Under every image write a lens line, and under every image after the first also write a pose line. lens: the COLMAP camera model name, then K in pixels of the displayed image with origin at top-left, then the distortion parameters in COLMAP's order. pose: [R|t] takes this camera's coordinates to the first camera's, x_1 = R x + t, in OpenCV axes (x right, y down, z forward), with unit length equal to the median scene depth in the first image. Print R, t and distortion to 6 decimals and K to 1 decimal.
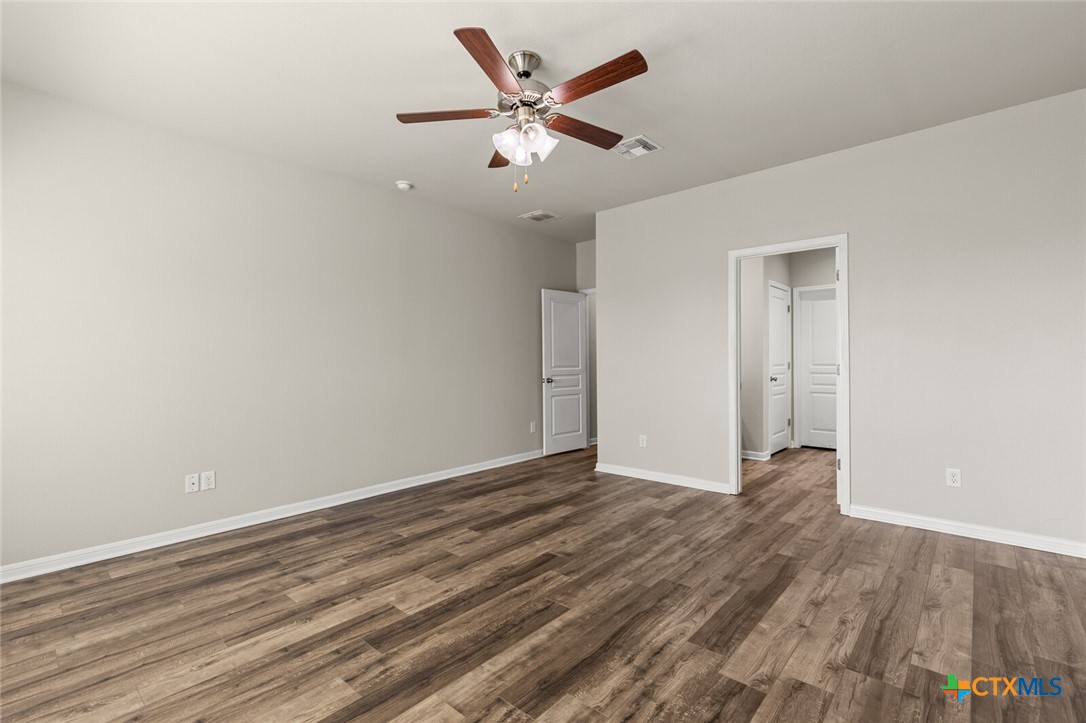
lens RADIAL K [[490.9, 0, 545.3], [0, 490.9, 363.2], [0, 0, 1]] dist [0.015212, -0.001398]
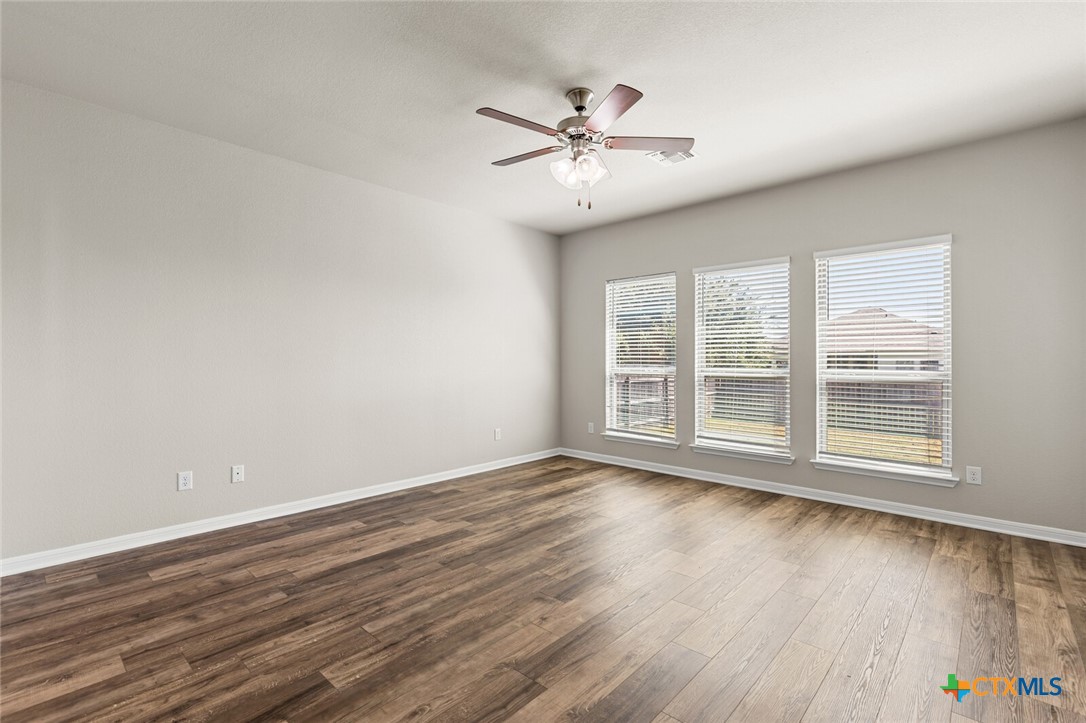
lens RADIAL K [[490.9, 0, 546.9], [0, 490.9, 351.6], [0, 0, 1]] dist [0.015212, -0.001398]
pose [[-0.999873, 0.009131, 0.013049, 0.023390], [0.008948, 0.999861, -0.014060, -0.011755], [-0.013176, -0.013941, -0.999816, 2.067296]]
